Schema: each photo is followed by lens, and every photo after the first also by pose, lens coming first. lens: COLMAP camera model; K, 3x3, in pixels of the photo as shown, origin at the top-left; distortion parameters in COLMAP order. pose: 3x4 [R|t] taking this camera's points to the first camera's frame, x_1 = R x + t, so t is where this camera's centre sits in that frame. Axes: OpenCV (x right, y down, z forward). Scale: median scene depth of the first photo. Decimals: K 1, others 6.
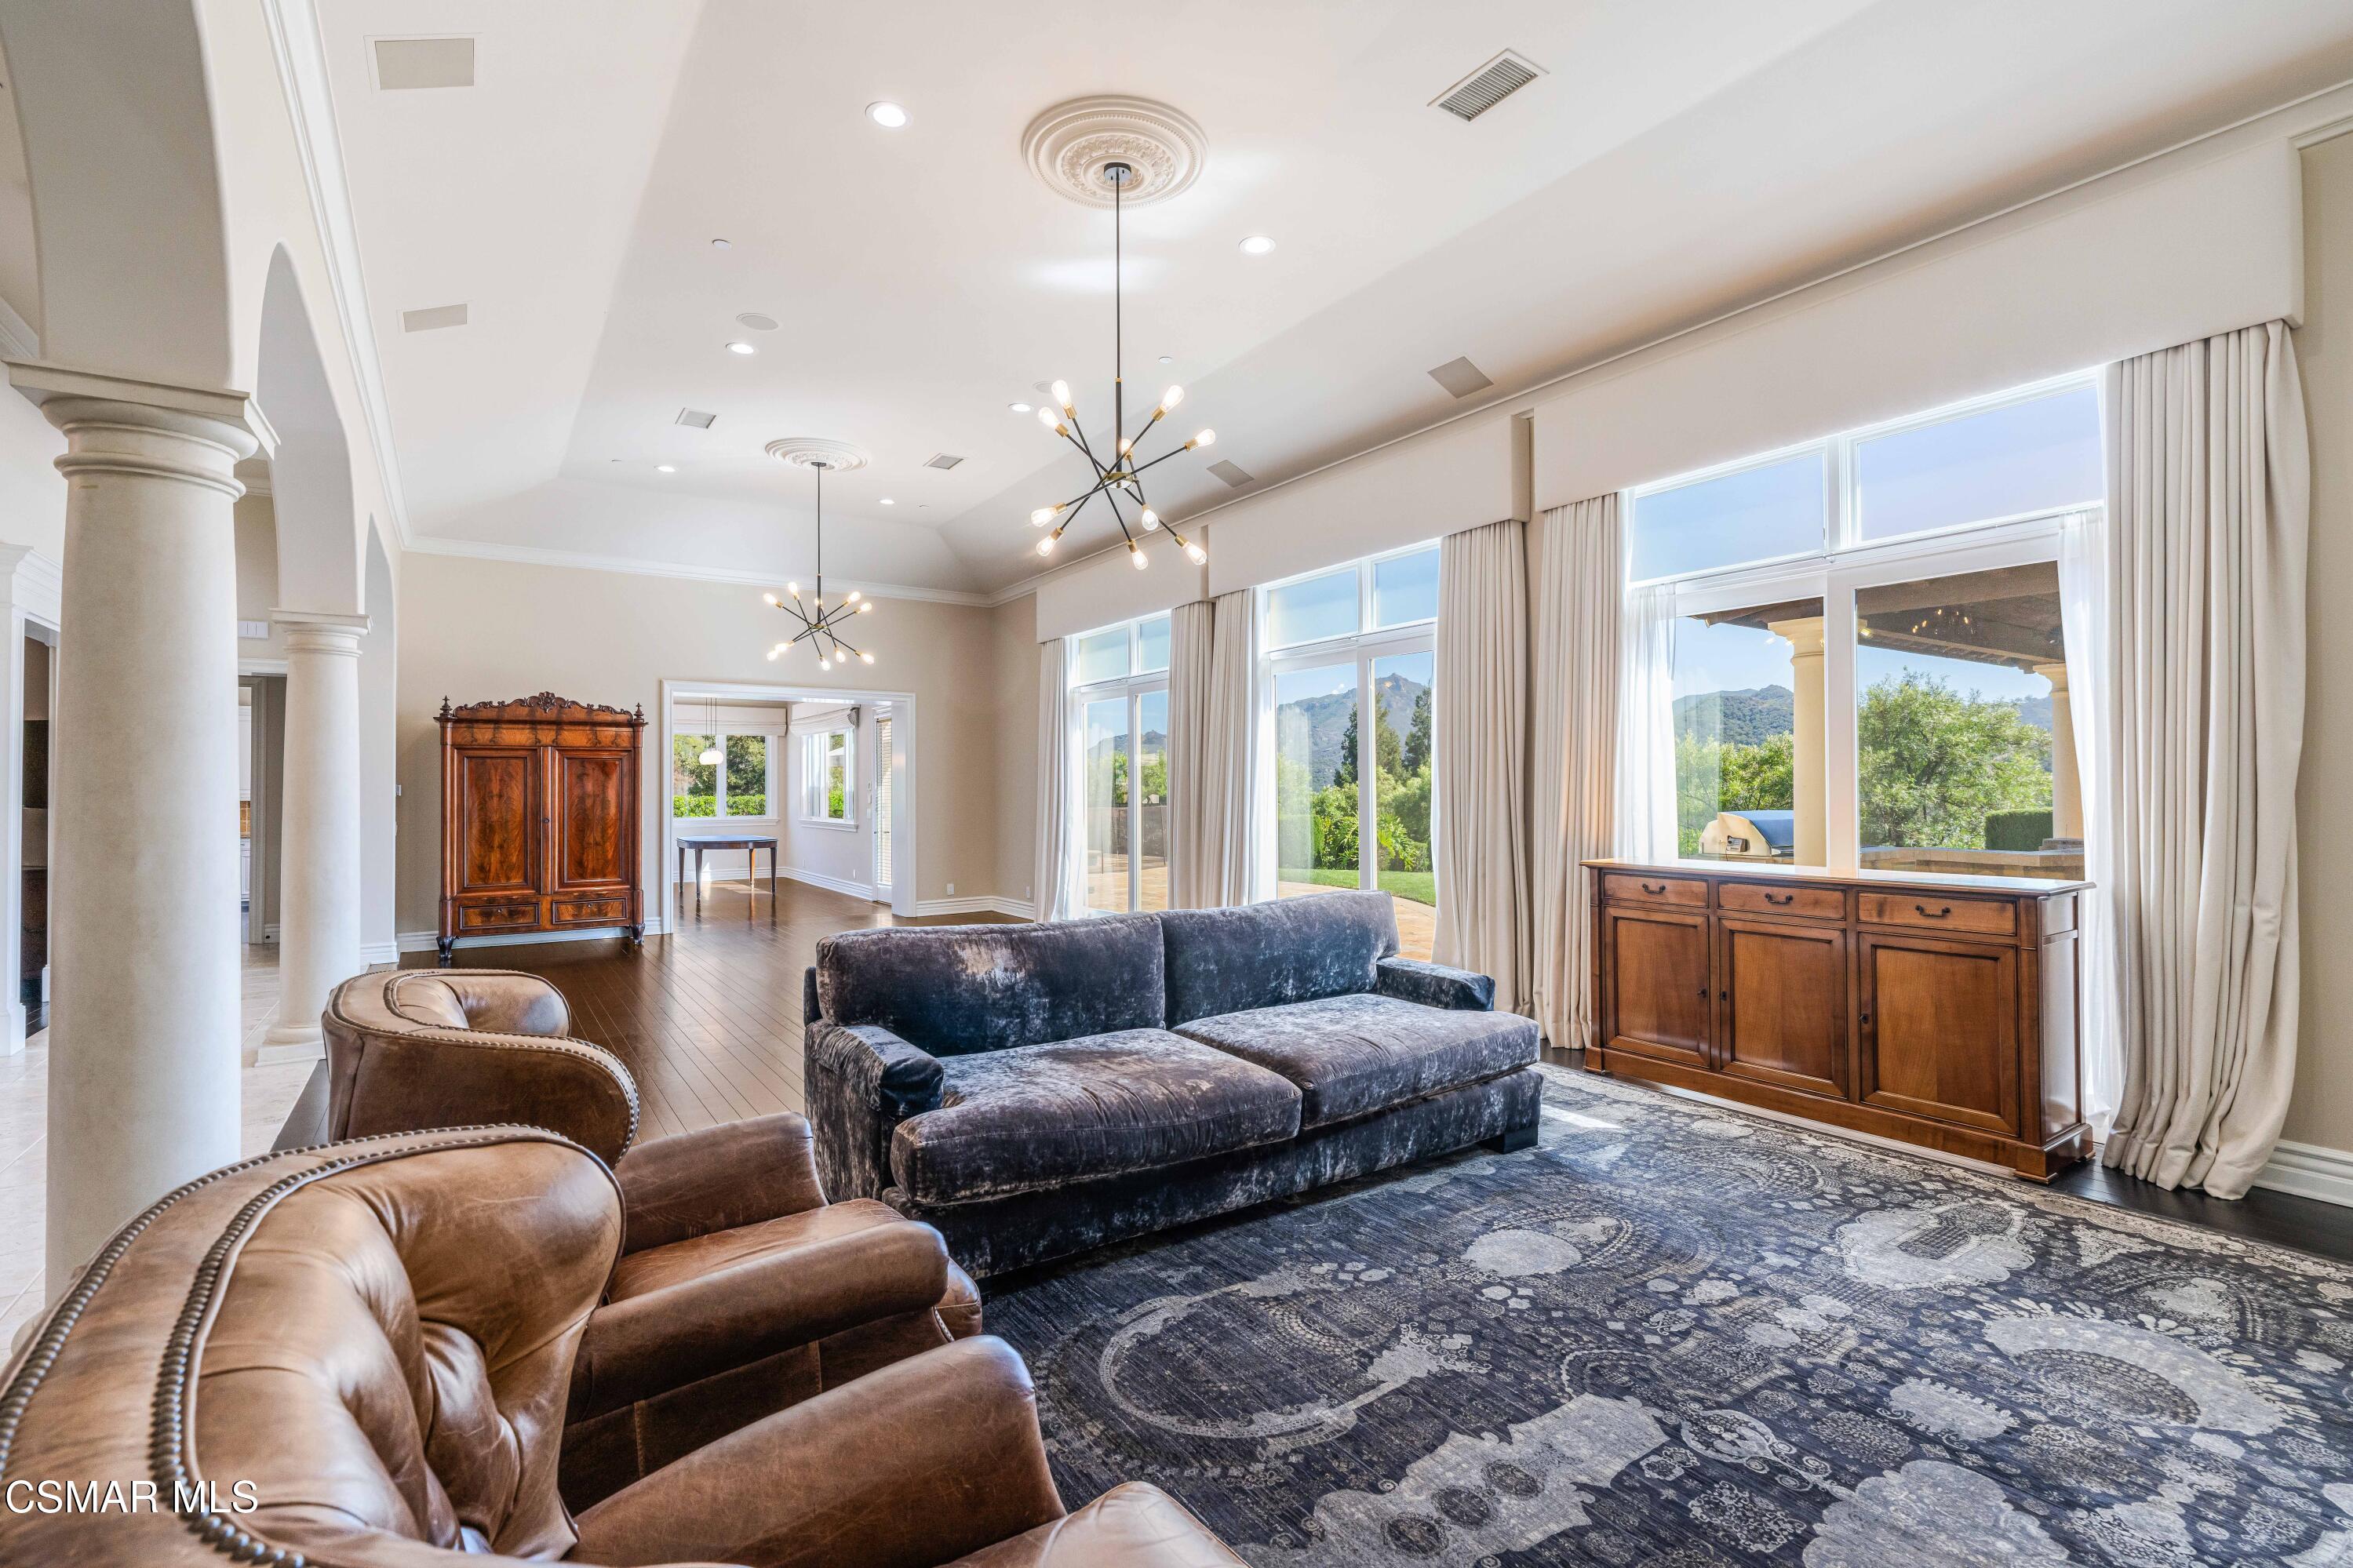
lens RADIAL K [[1068.7, 0, 1162.8], [0, 1068.7, 786.2], [0, 0, 1]] dist [-0.006593, 0.002146]
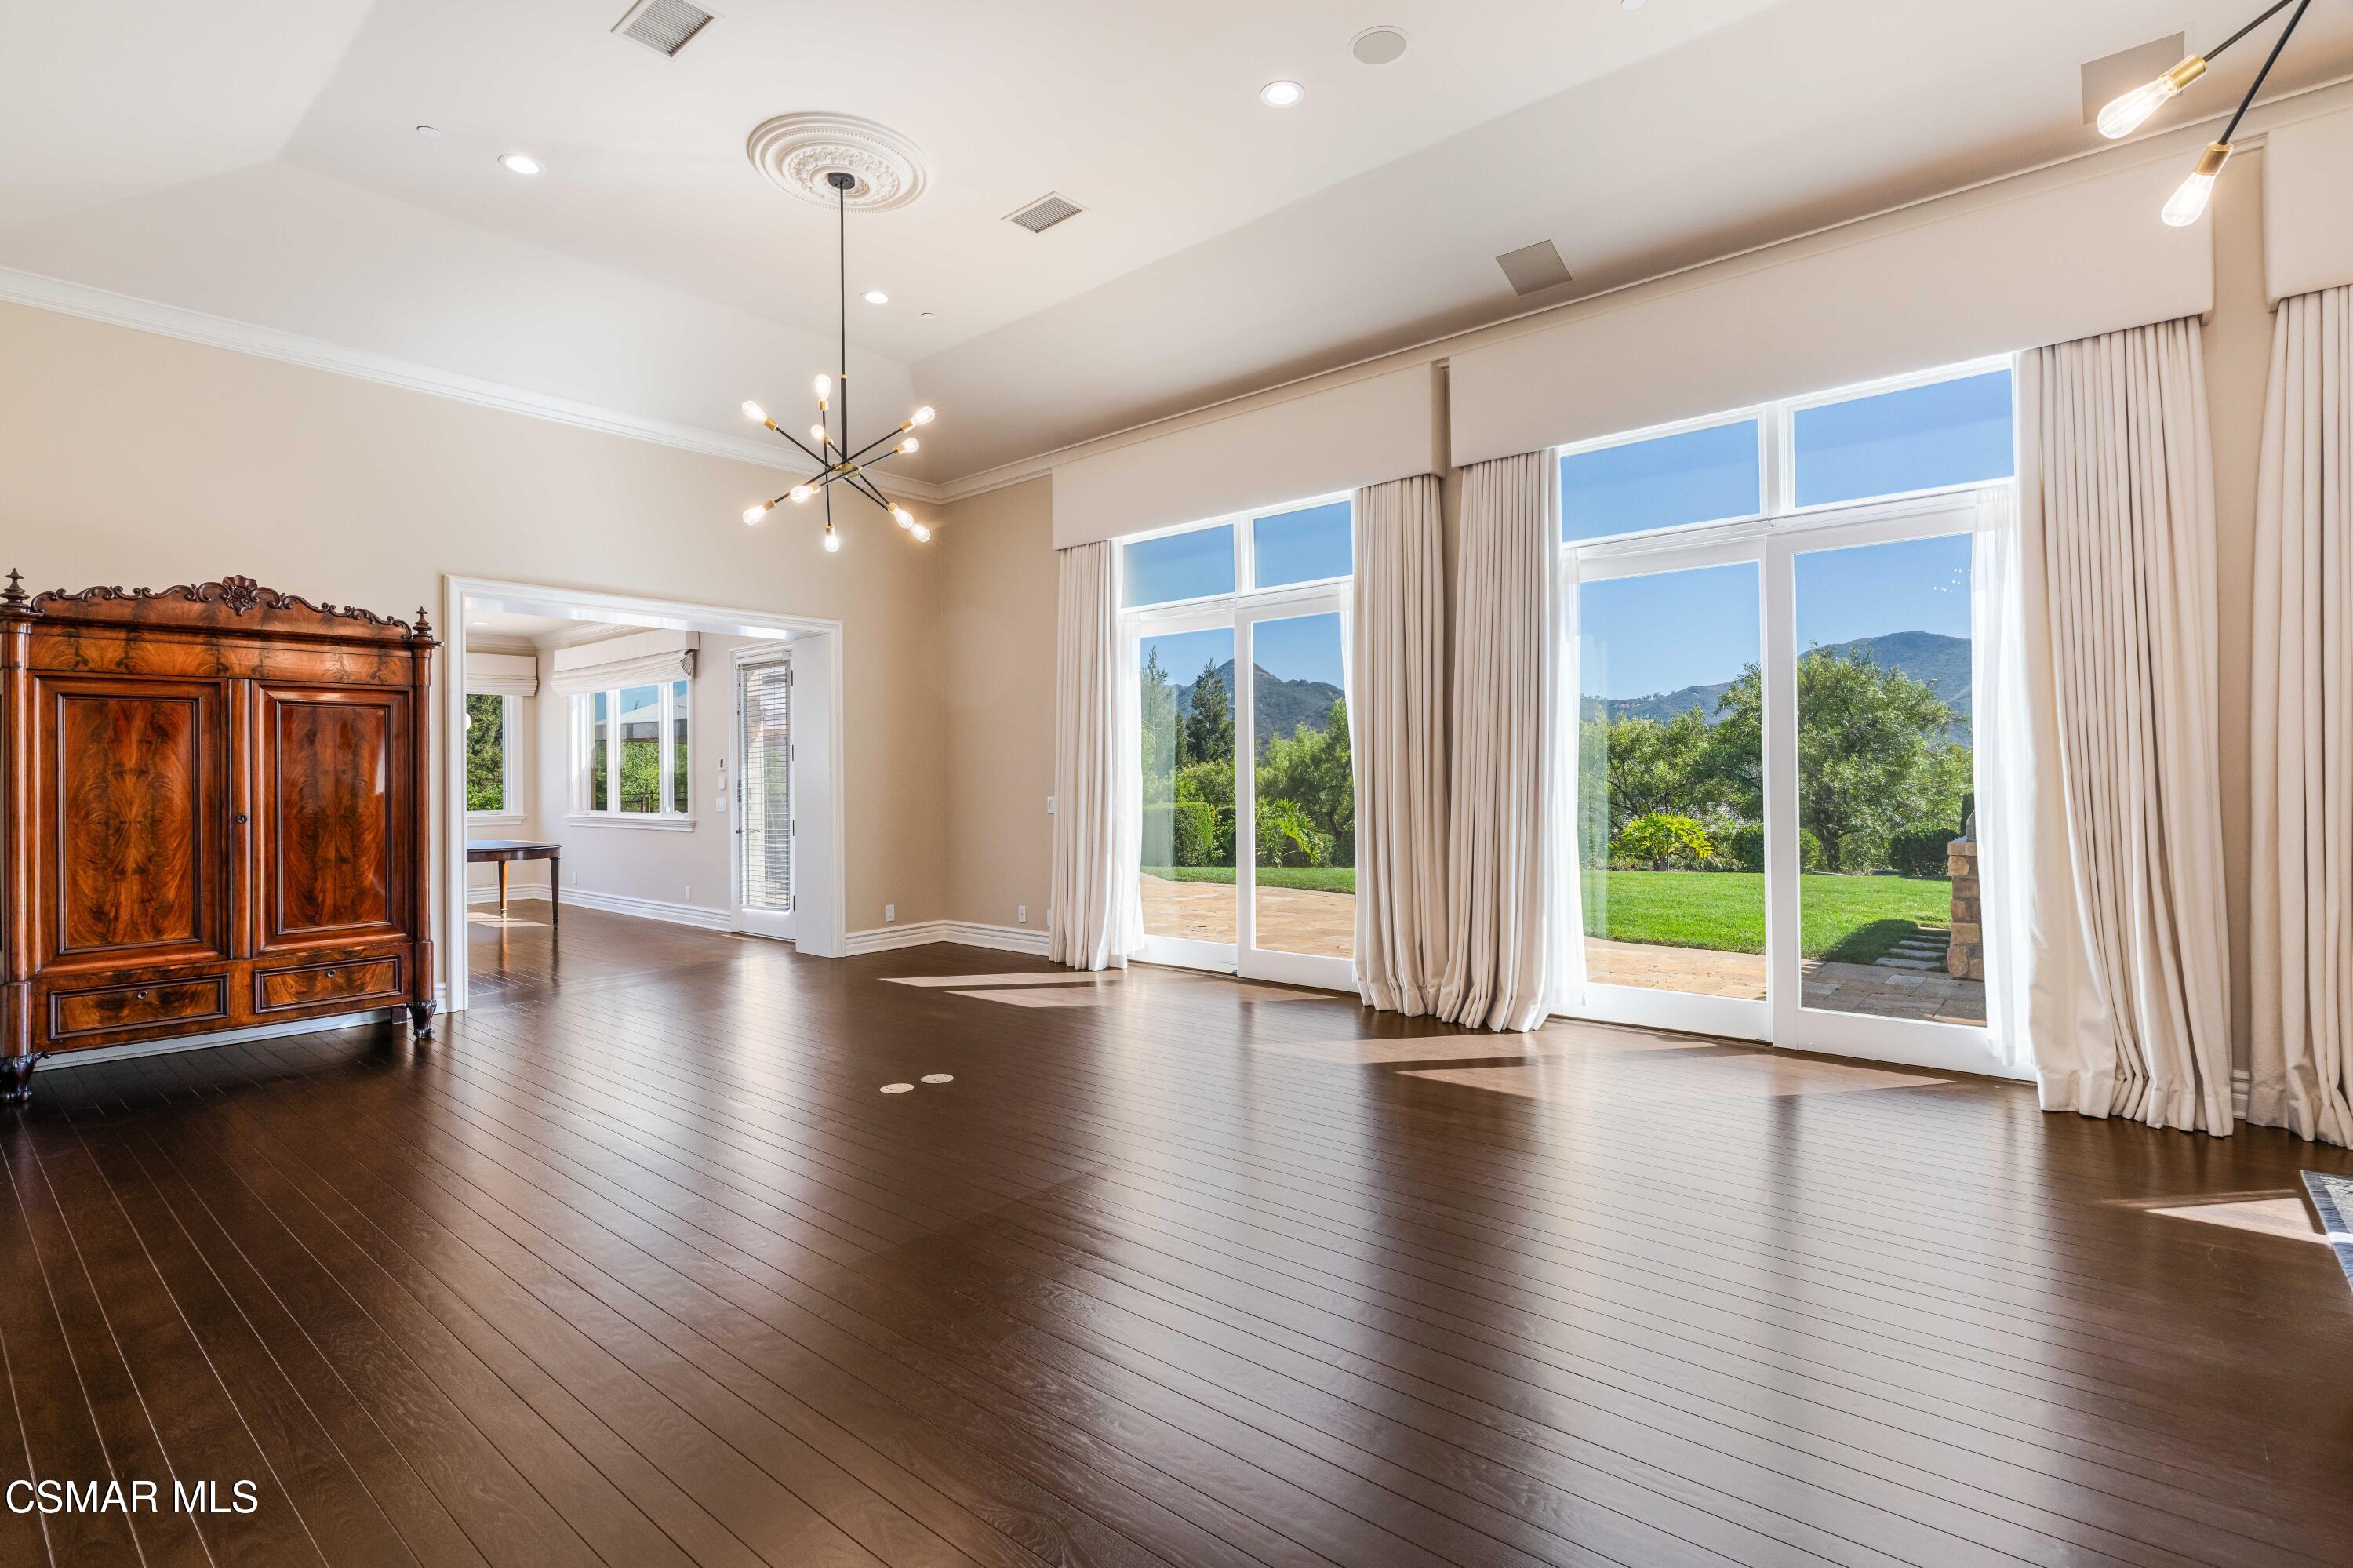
lens RADIAL K [[1111.4, 0, 1167.0], [0, 1111.4, 782.0], [0, 0, 1]] dist [-0.005732, -0.001243]
pose [[0.963573, -0.000868, 0.267443, -0.285618], [0.000266, 0.999997, 0.002289, 0.013068], [-0.267445, -0.002134, 0.963571, 0.352934]]
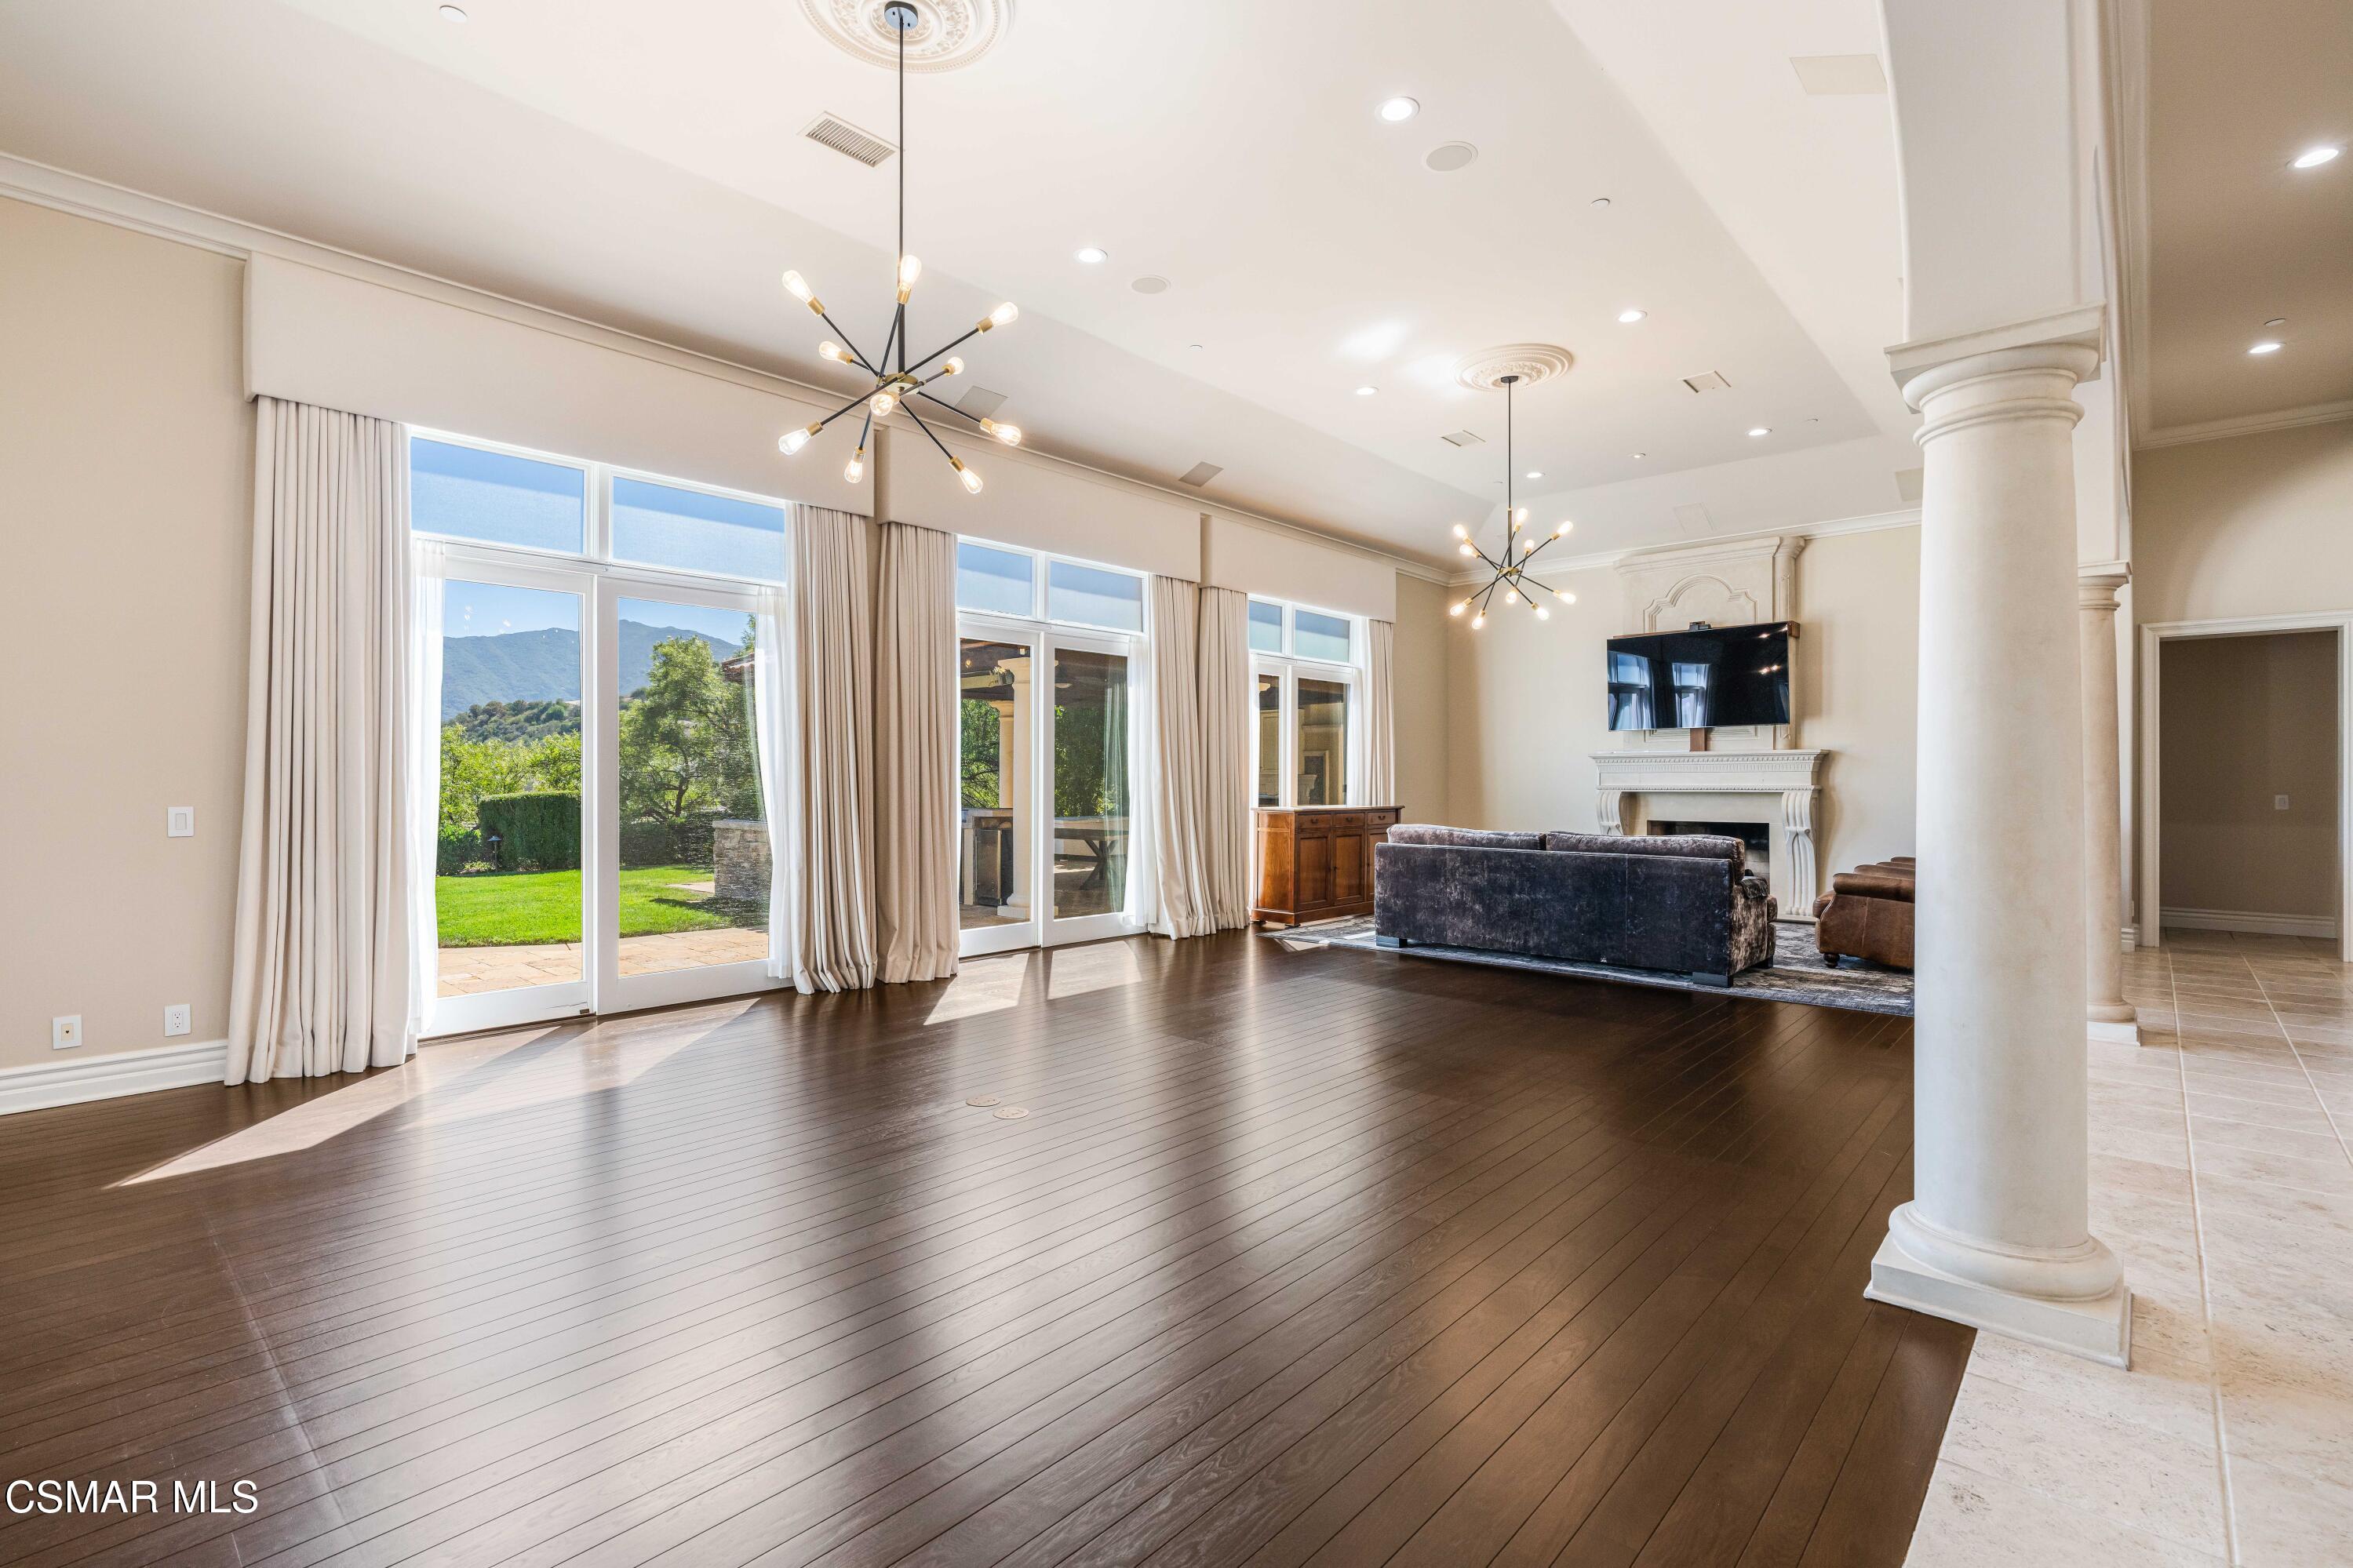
lens RADIAL K [[1068.7, 0, 1182.4], [0, 1068.7, 786.5], [0, 0, 1]] dist [-0.006593, 0.002146]
pose [[-0.241946, 0.008871, 0.970249, -0.684332], [0.002767, 0.999960, -0.008453, 0.025850], [-0.970286, 0.000640, -0.241961, 0.863544]]
